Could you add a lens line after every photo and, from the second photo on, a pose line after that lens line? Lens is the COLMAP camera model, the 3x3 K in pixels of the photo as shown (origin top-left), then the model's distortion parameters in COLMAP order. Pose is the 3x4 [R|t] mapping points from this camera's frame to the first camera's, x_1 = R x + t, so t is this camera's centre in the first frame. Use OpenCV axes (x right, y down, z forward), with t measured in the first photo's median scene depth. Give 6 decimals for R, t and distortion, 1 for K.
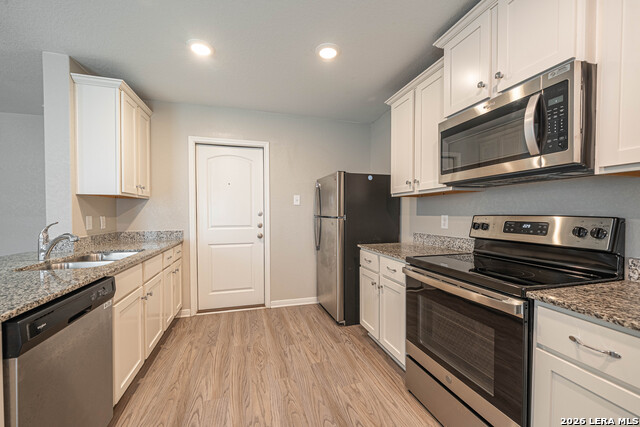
lens RADIAL K [[253.9, 0, 316.4], [0, 253.9, 218.1], [0, 0, 1]] dist [-0.003229, -0.000119]
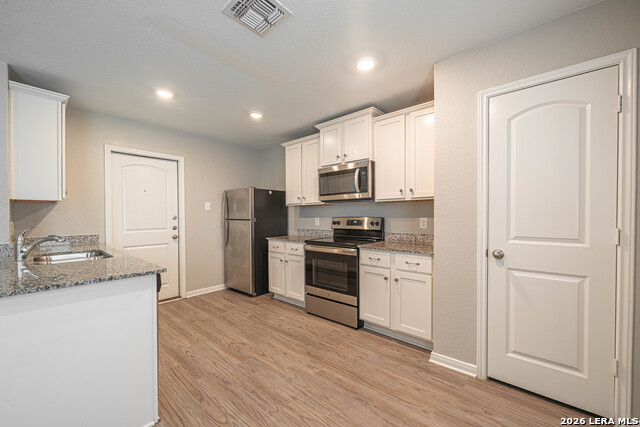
lens RADIAL K [[253.9, 0, 316.3], [0, 253.9, 217.0], [0, 0, 1]] dist [-0.003229, -0.000119]
pose [[0.845429, -0.007545, 0.534035, -0.474227], [0.016964, 0.999775, -0.012731, 0.008758], [-0.533819, 0.019822, 0.845366, -0.512340]]
